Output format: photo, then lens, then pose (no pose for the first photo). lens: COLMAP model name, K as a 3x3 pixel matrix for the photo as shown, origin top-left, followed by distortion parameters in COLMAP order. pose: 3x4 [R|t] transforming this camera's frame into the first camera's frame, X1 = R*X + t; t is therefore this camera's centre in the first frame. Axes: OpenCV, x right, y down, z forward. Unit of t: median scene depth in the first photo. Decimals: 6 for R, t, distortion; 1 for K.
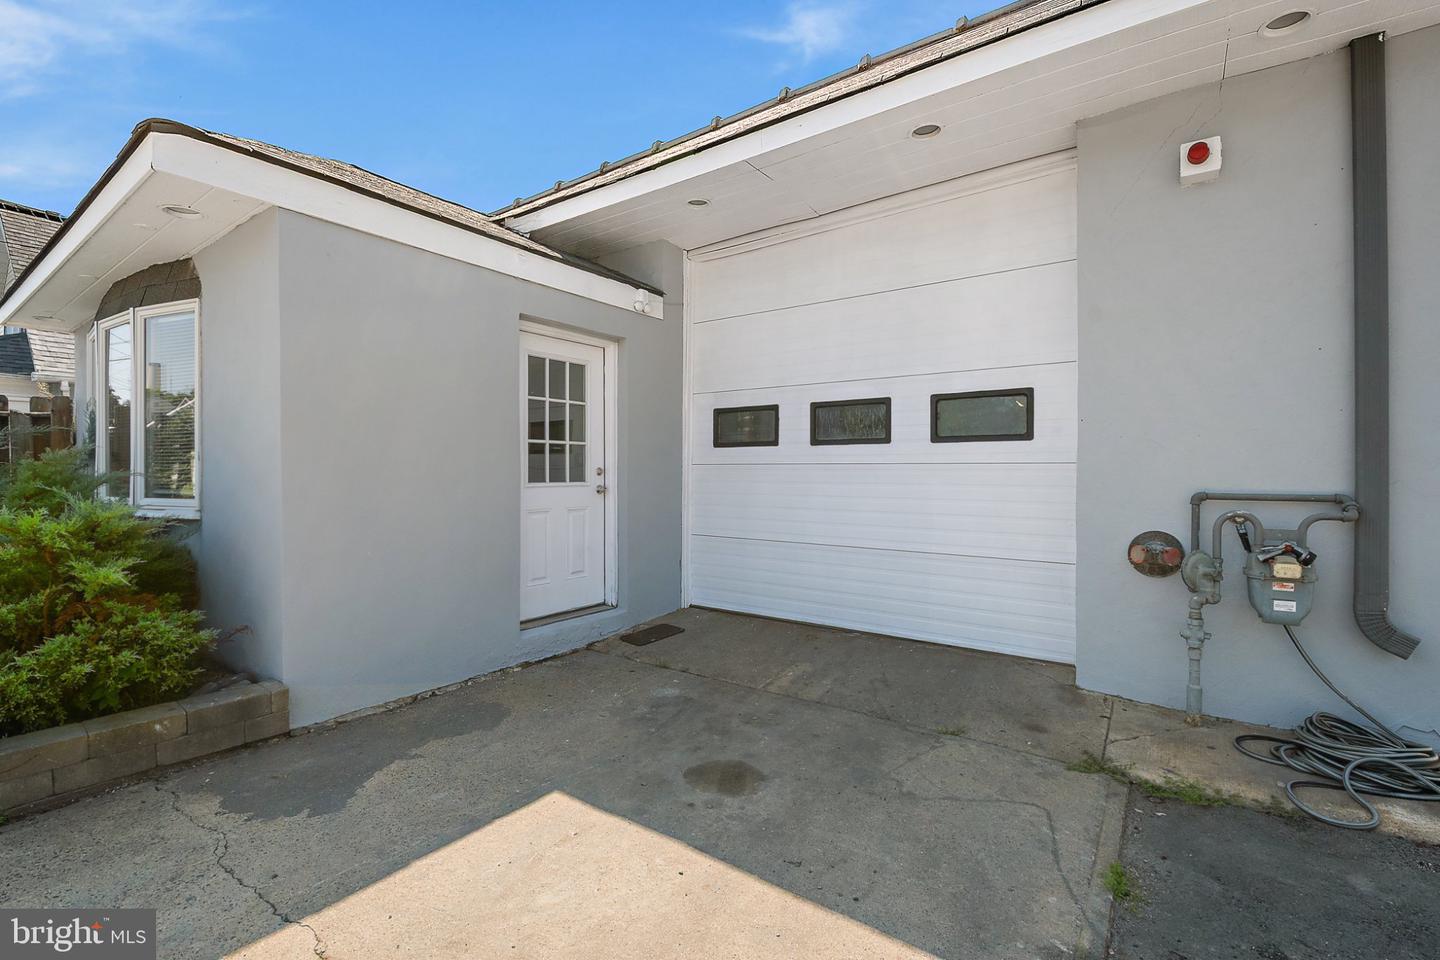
lens RADIAL K [[639.4, 0, 720.0], [0, 639.4, 480.0], [0, 0, 1]] dist [-0.000809, -0.000850]
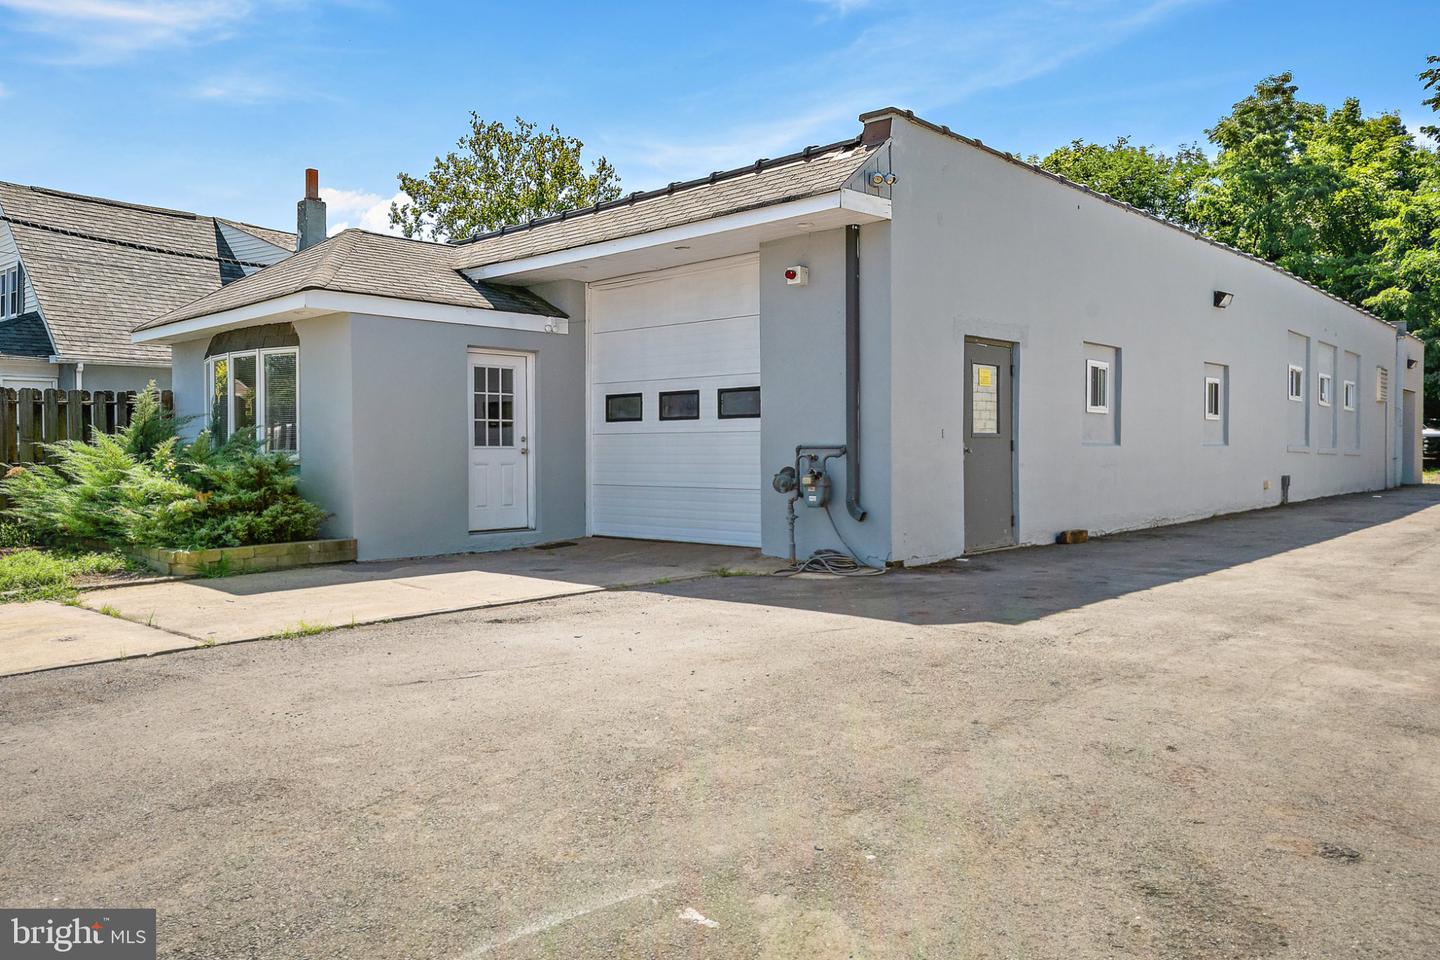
lens RADIAL K [[1039.3, 0, 725.6], [0, 1039.3, 469.6], [0, 0, 1]] dist [0.005024, 0.001792]
pose [[0.993793, -0.003448, -0.111194, 0.583463], [0.003867, 0.999986, 0.003546, 0.054105], [0.111180, -0.003954, 0.993792, -1.443546]]
